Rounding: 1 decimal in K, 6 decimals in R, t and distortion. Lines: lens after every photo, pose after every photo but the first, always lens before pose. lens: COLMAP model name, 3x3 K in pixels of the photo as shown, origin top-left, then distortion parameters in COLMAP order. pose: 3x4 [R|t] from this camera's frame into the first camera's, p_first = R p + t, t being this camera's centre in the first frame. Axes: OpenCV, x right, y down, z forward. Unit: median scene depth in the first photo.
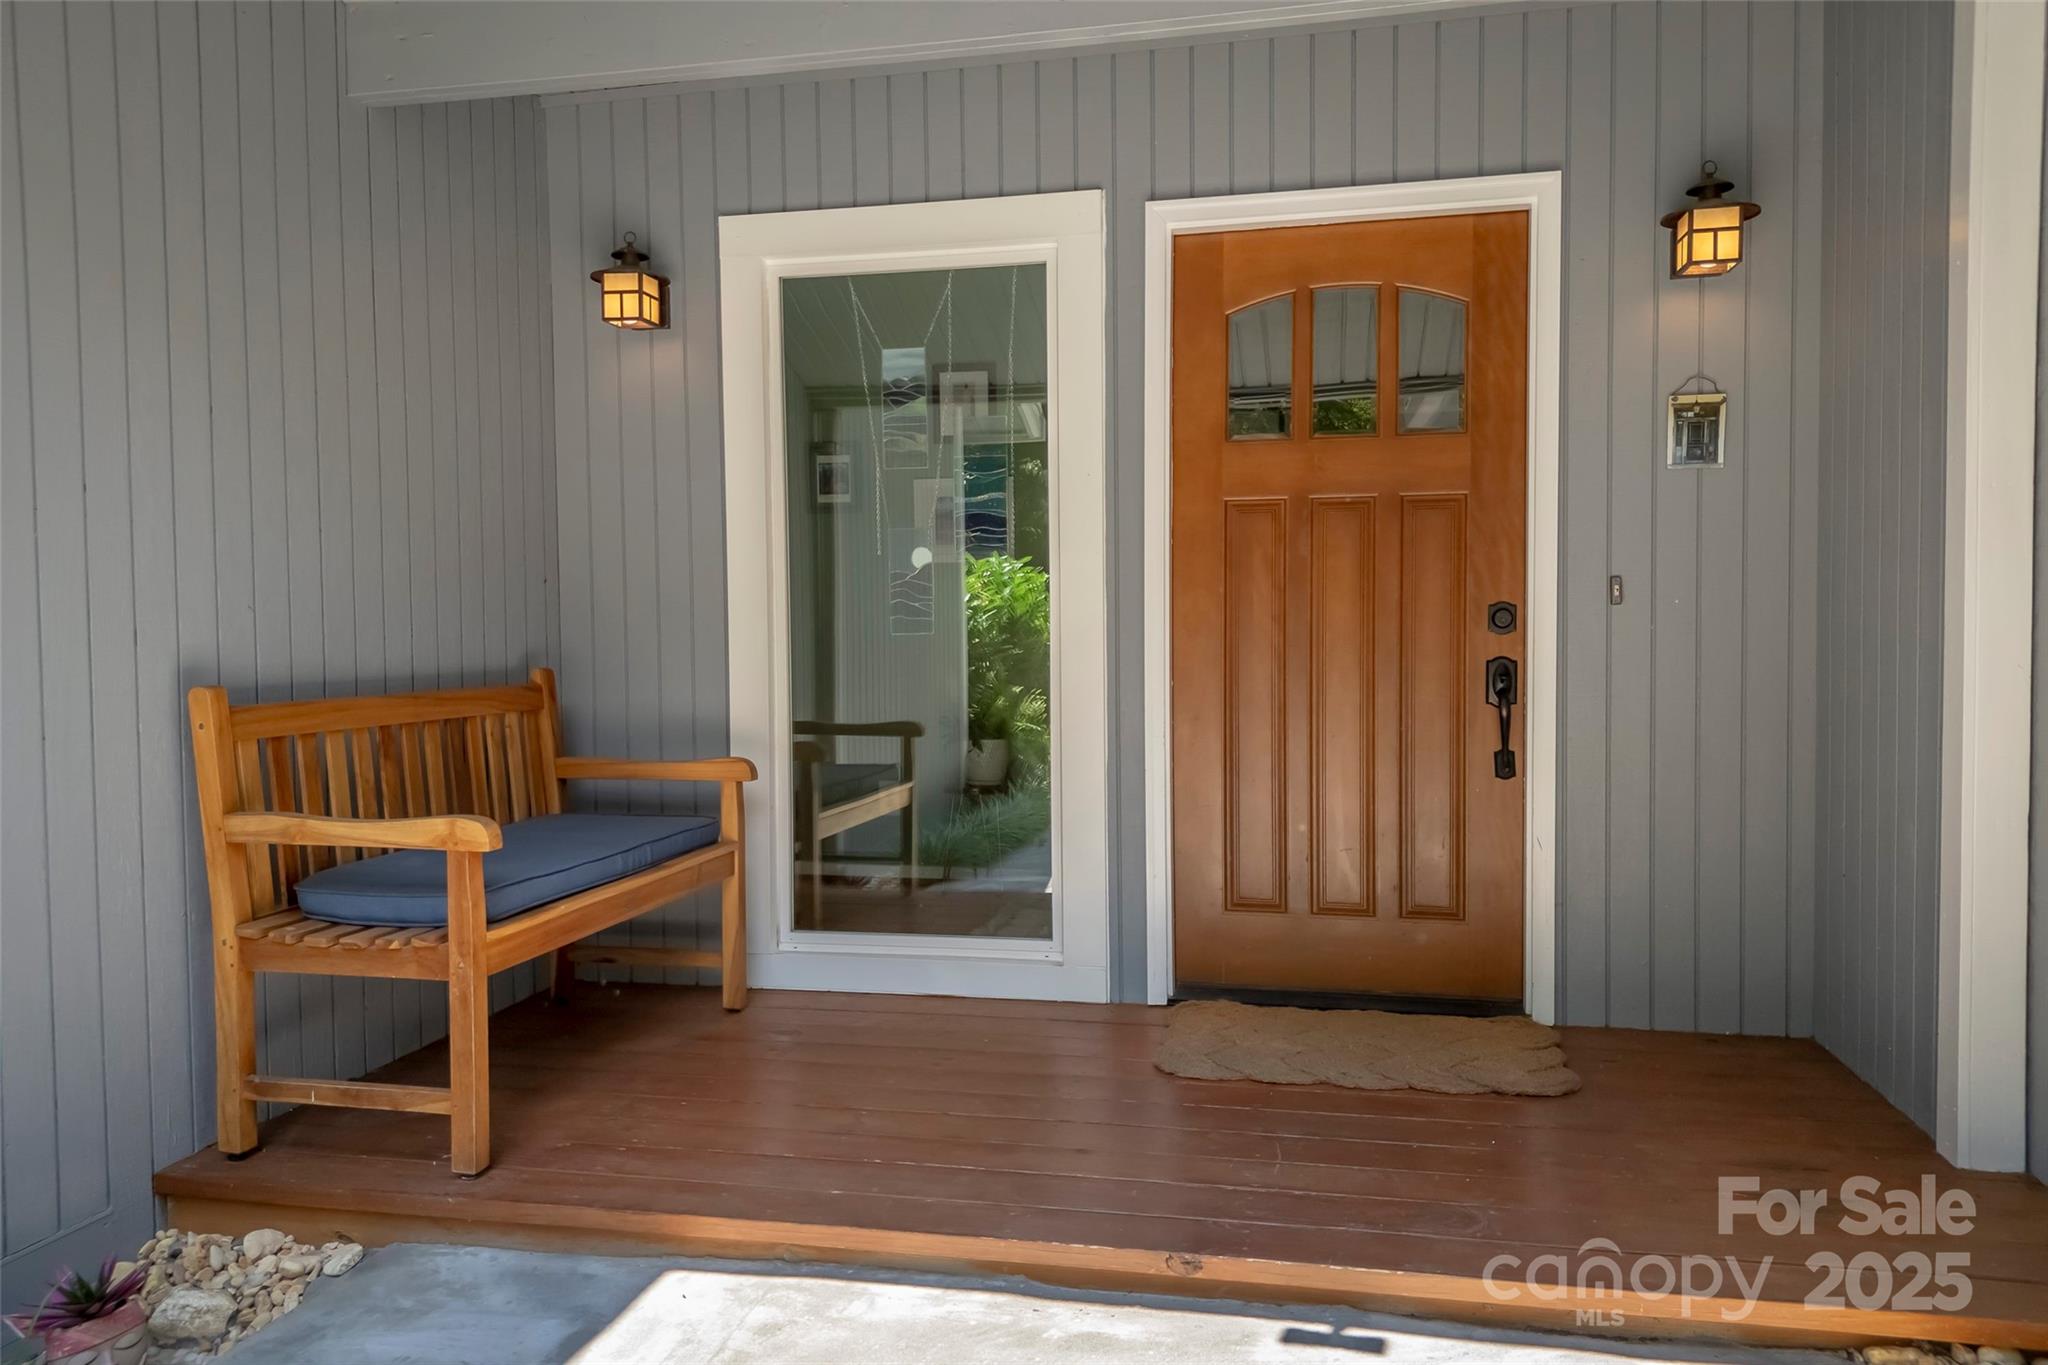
lens RADIAL K [[1395.4, 0, 1024.0], [0, 1395.4, 682.5], [0, 0, 1]] dist [0.124647, -0.231712]
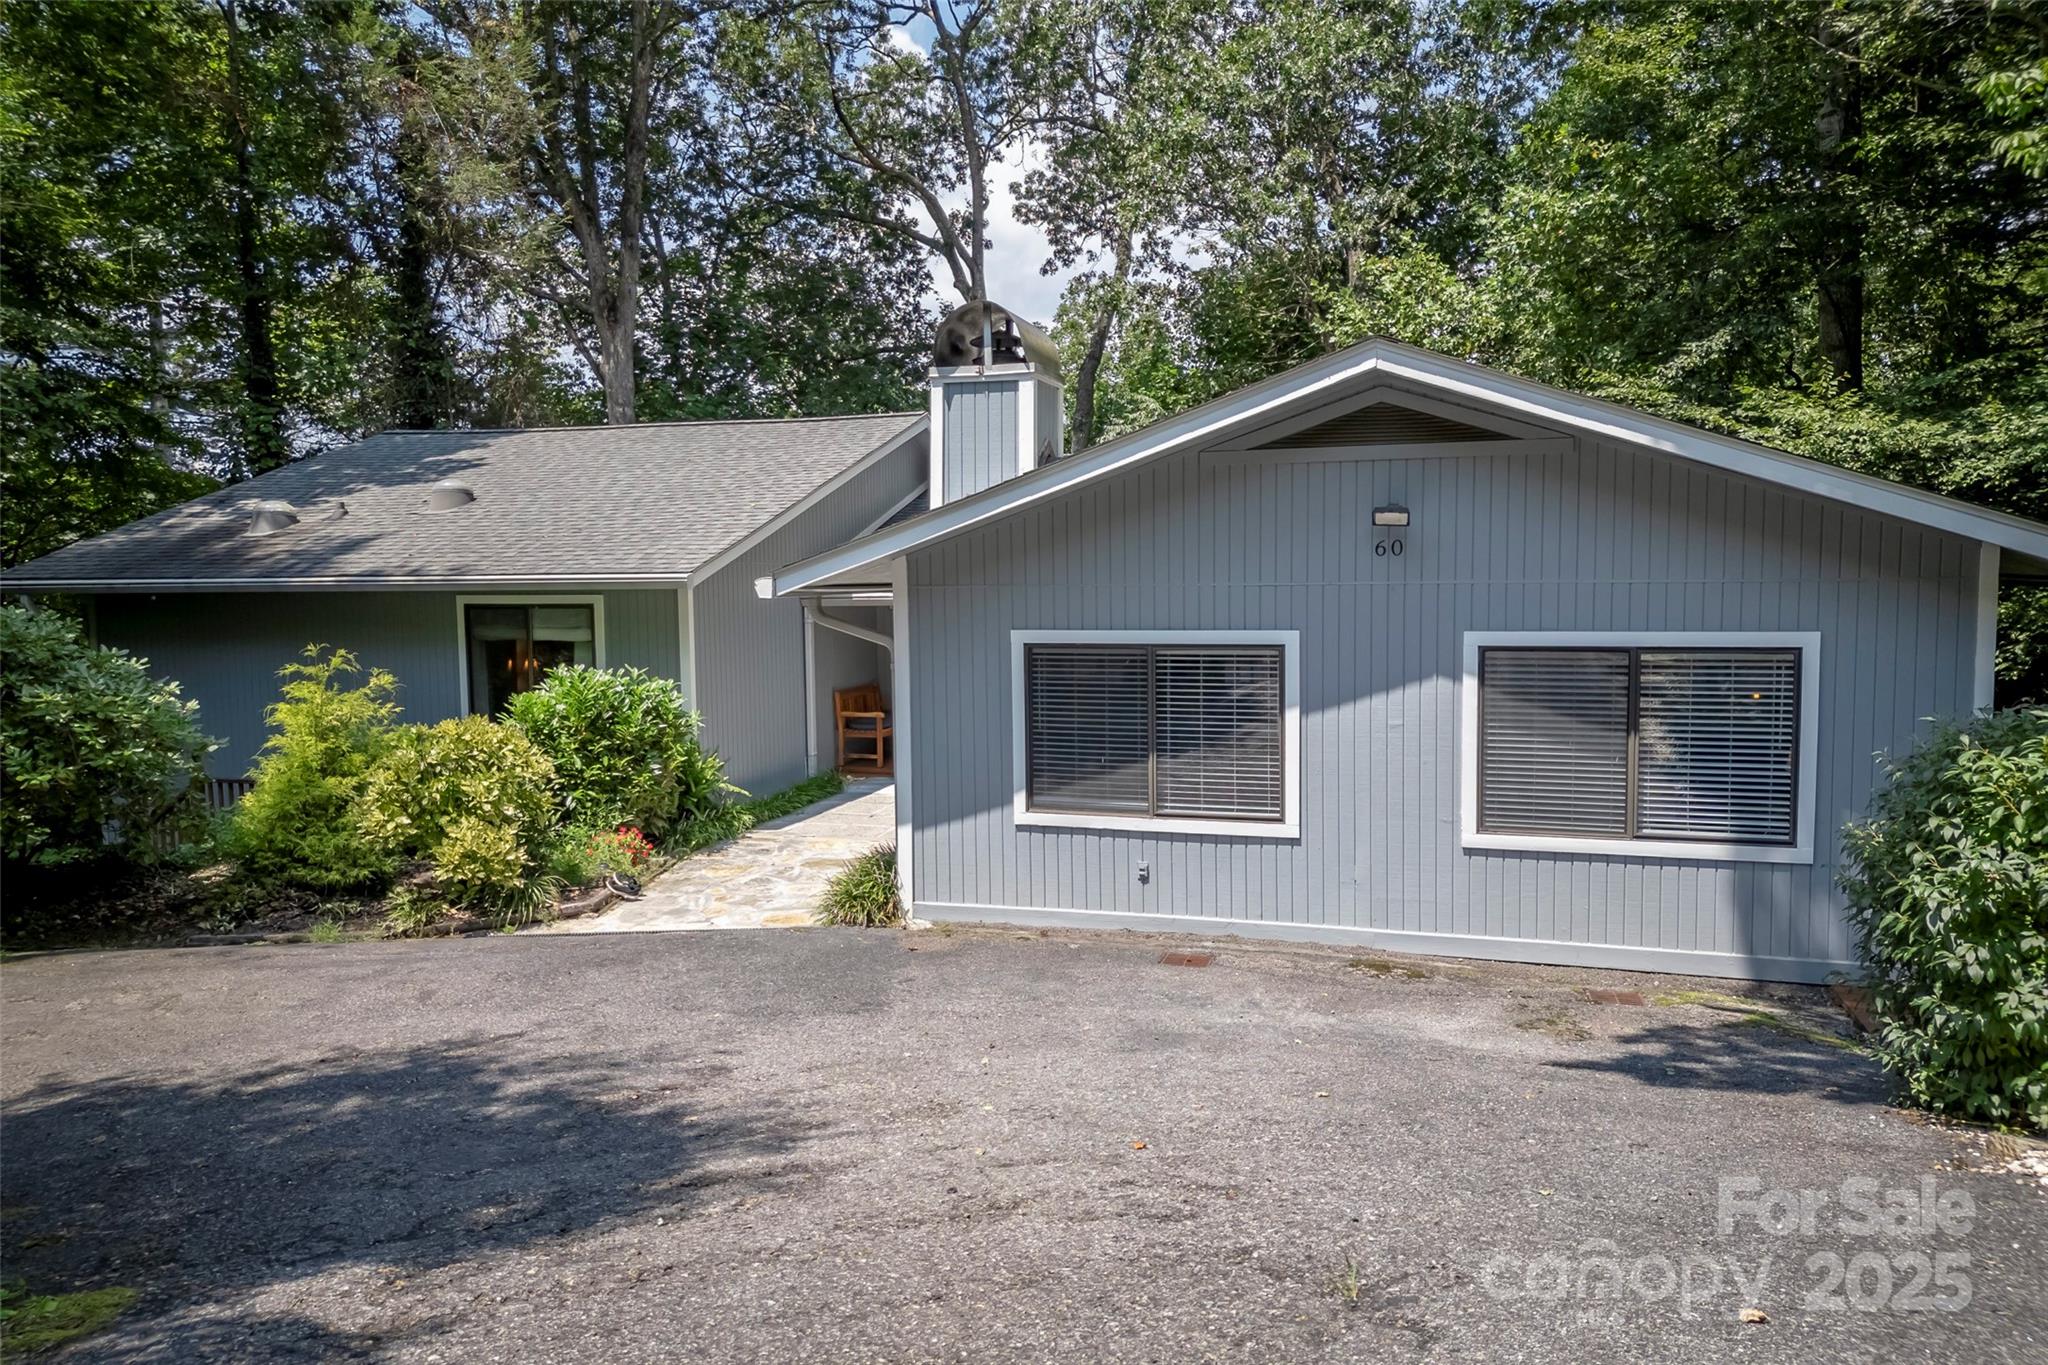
lens RADIAL K [[1416.3, 0, 1024.0], [0, 1416.3, 682.5], [0, 0, 1]] dist [0.064560, -0.055954]
pose [[0.996783, 0.001018, -0.080142, 0.550339], [0.002758, 0.998891, 0.046993, -0.241701], [0.080101, -0.047063, 0.995675, -3.805127]]
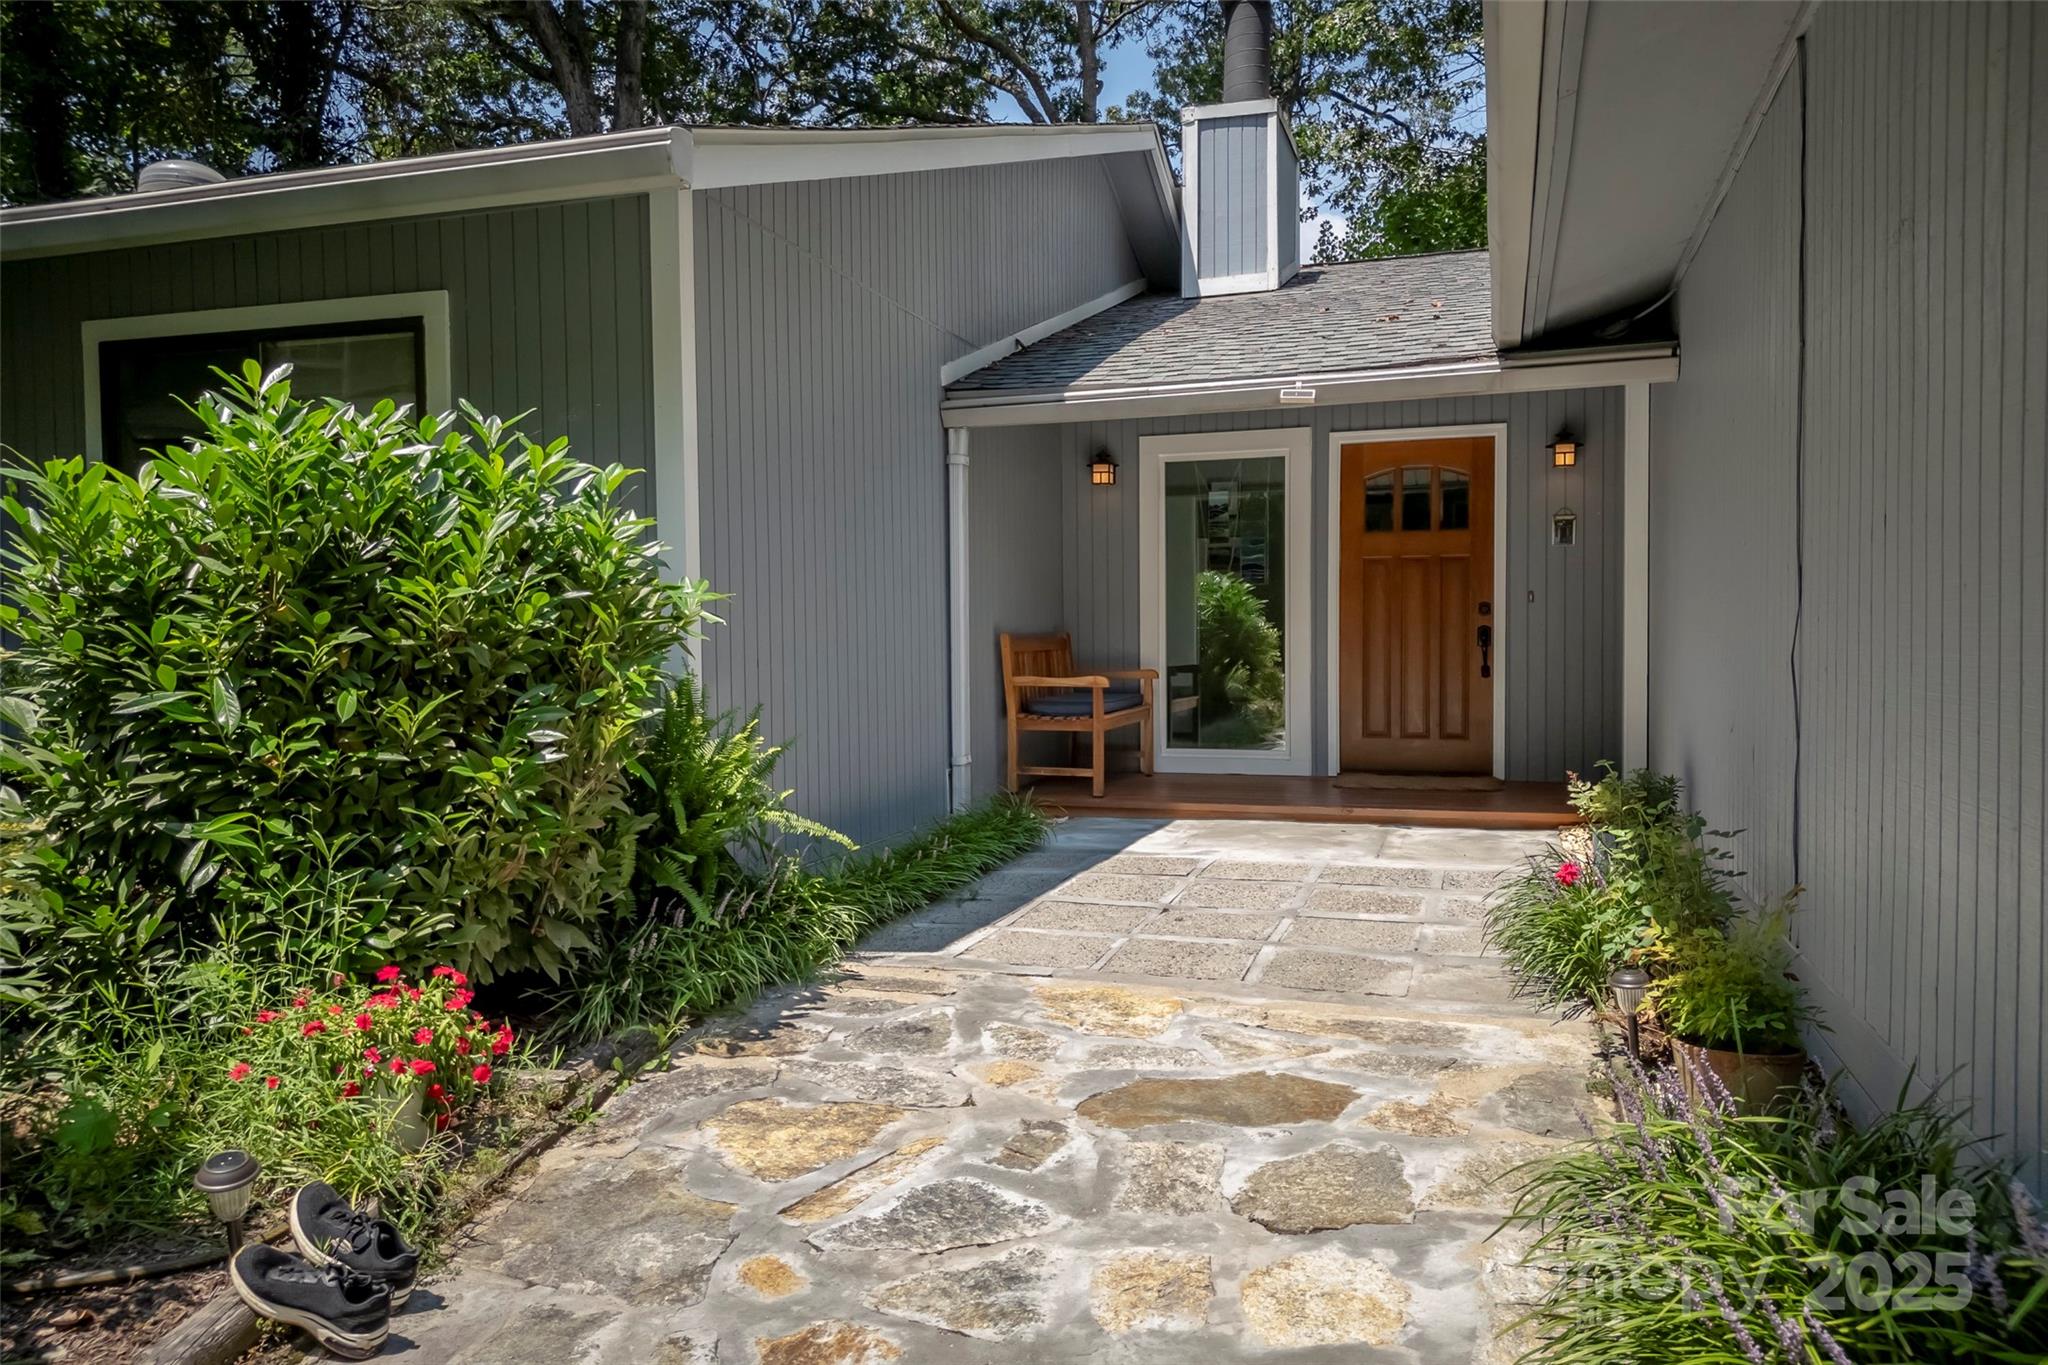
lens RADIAL K [[1416.3, 0, 1024.0], [0, 1416.3, 682.5], [0, 0, 1]] dist [0.064560, -0.055954]
pose [[0.995796, 0.002924, -0.091550, -0.201161], [-0.003212, 0.999990, -0.003003, 0.084411], [0.091540, 0.003284, 0.995796, -1.401474]]
